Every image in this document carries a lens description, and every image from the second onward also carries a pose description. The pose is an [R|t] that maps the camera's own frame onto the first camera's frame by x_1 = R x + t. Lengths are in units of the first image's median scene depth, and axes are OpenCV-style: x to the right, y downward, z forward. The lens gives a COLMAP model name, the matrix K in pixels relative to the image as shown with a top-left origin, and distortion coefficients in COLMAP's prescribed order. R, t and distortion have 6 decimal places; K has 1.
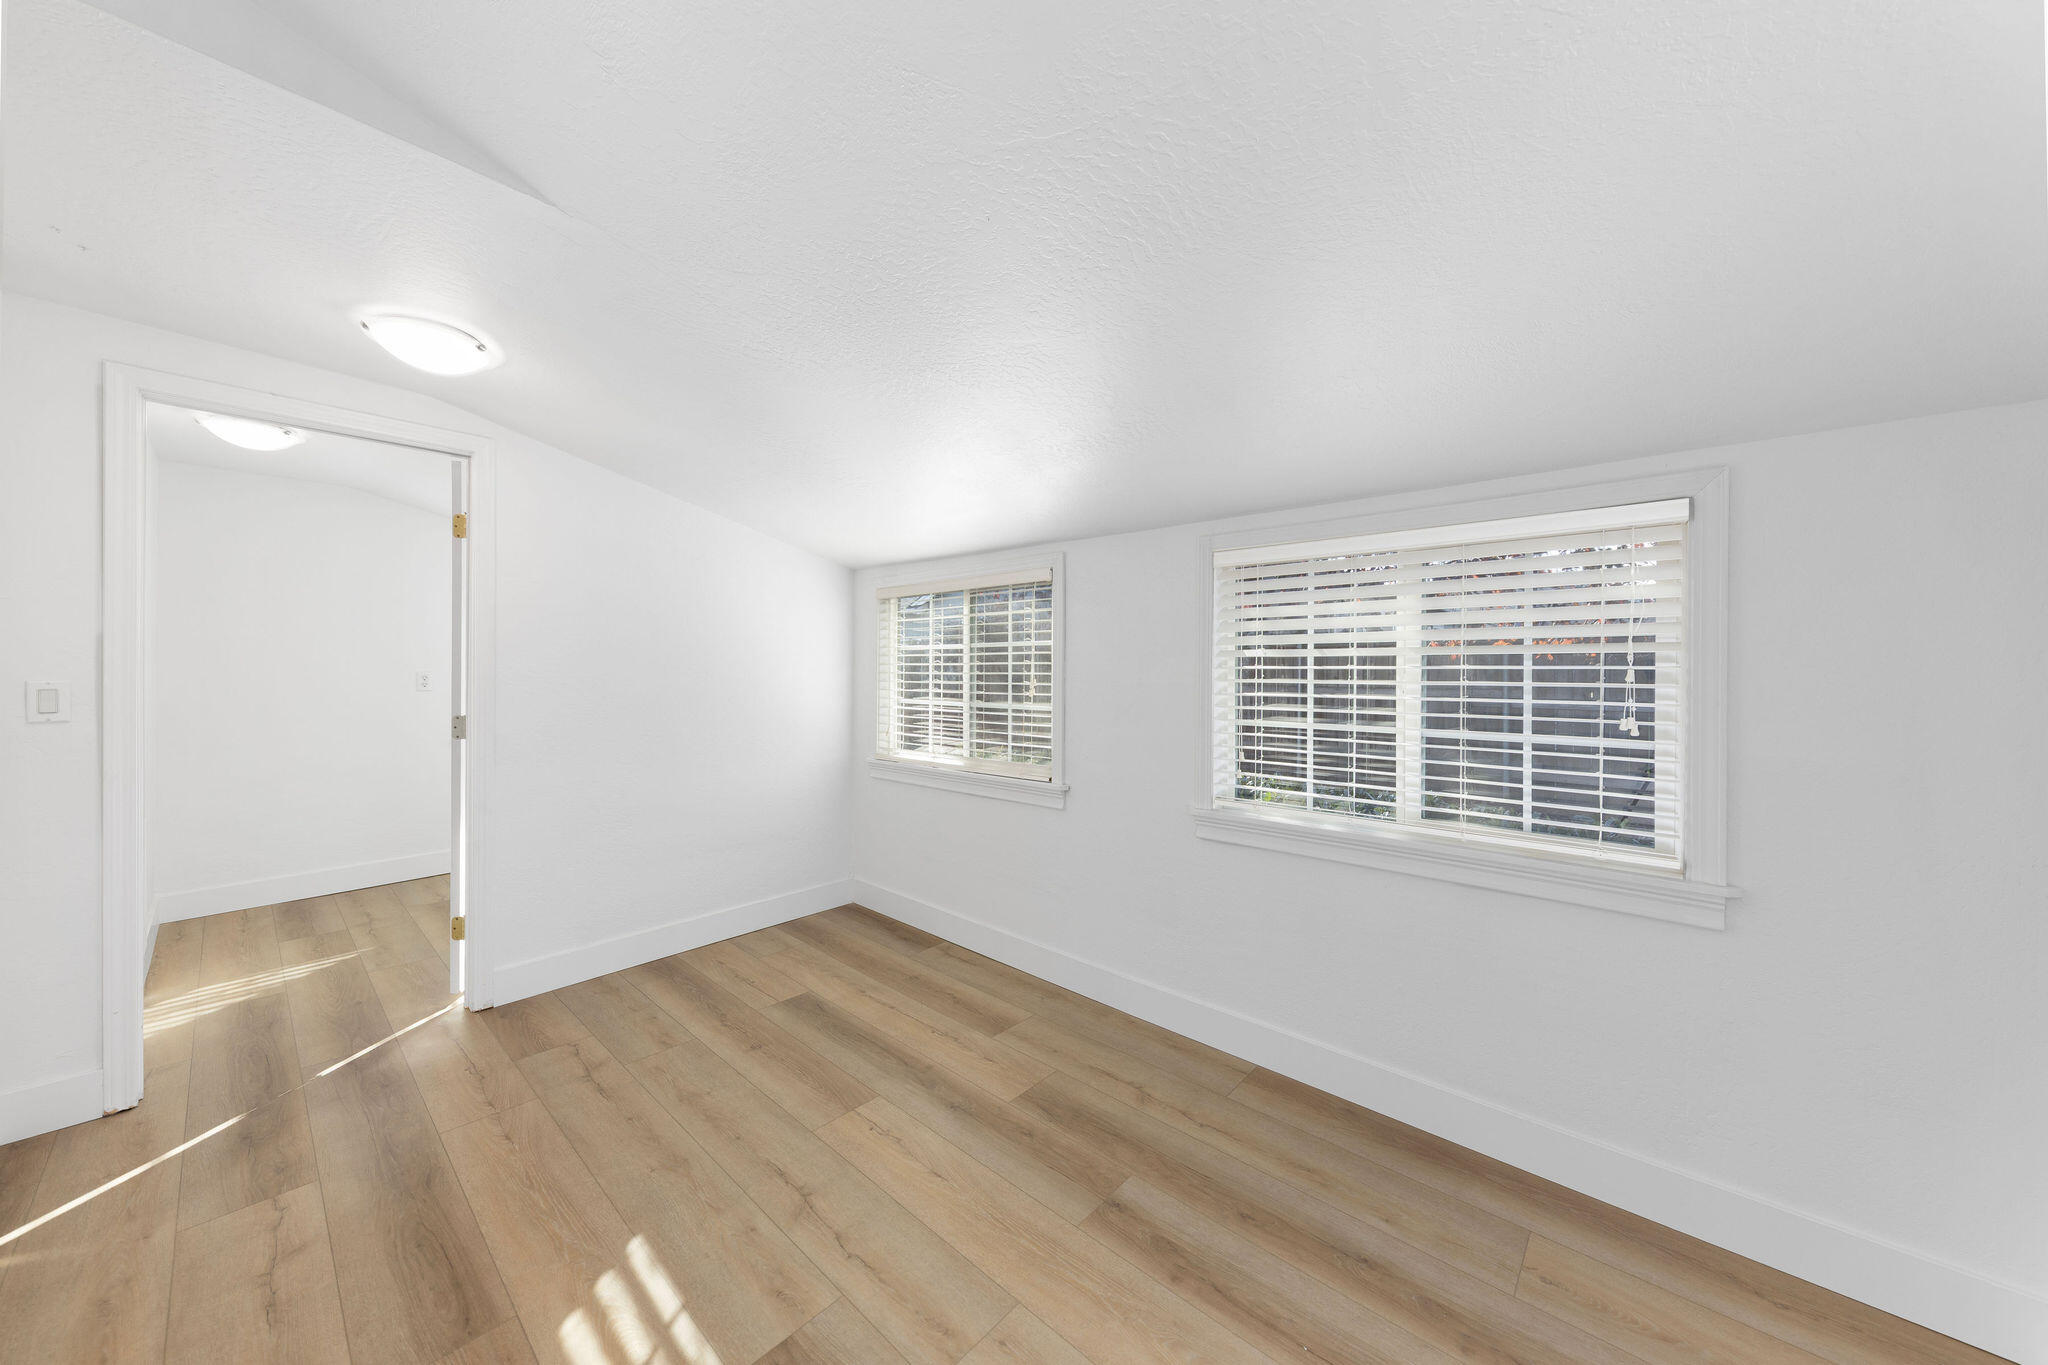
lens RADIAL K [[708.2, 0, 1006.9], [0, 708.2, 683.2], [0, 0, 1]] dist [0.005496, -0.002000]
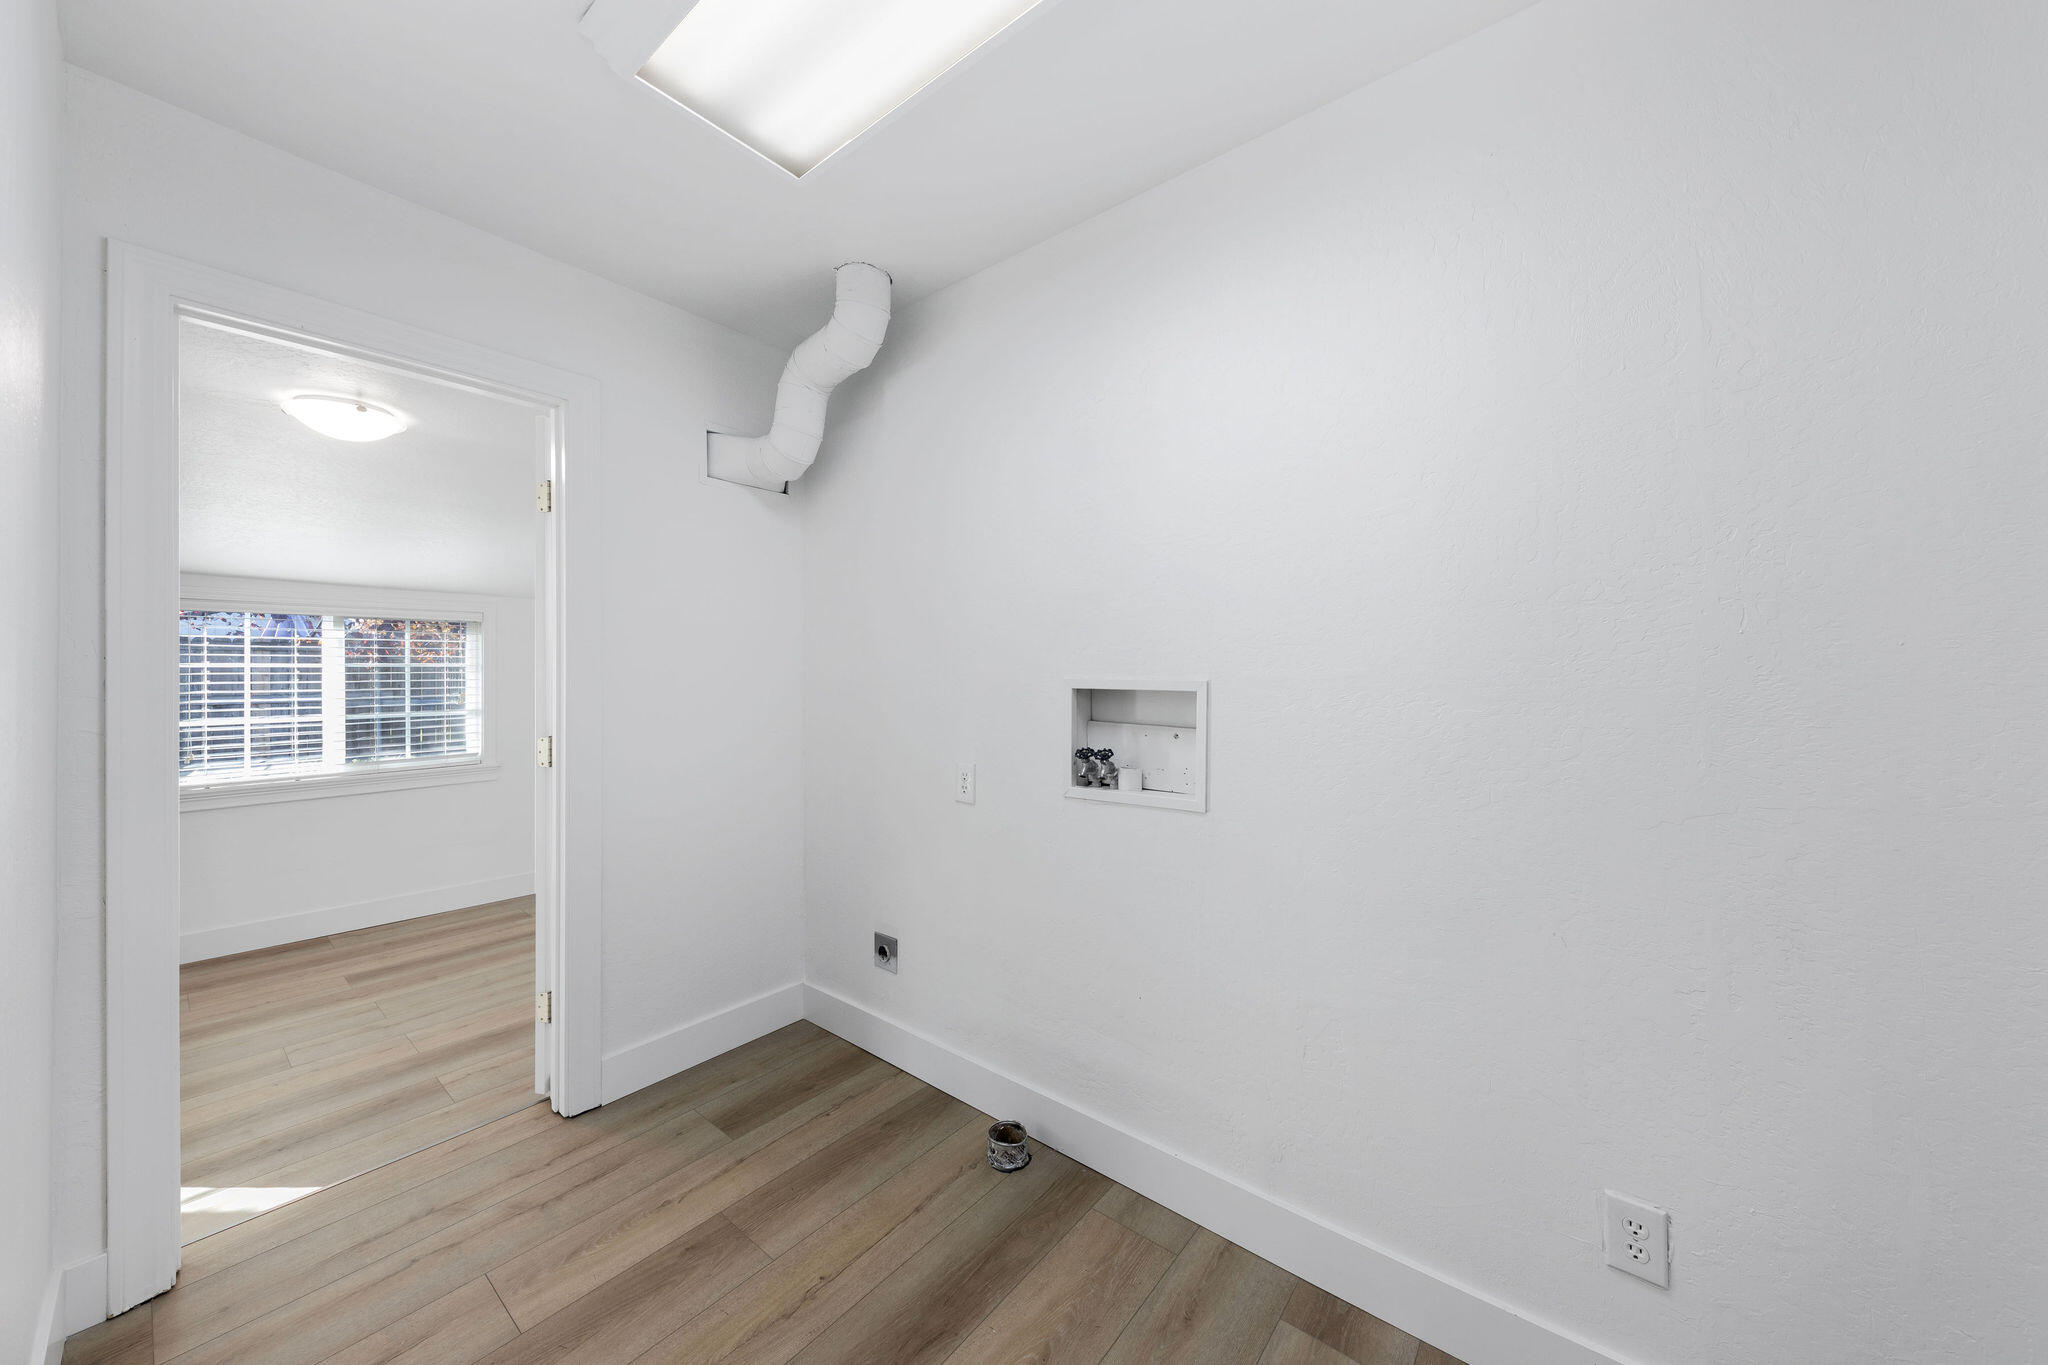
lens RADIAL K [[708.2, 0, 1027.1], [0, 708.2, 678.2], [0, 0, 1]] dist [0.005496, -0.002000]
pose [[-0.037889, -0.009776, 0.999234, -1.307888], [0.024126, 0.999652, 0.010695, -0.019061], [-0.998991, 0.024513, -0.037639, -0.043347]]
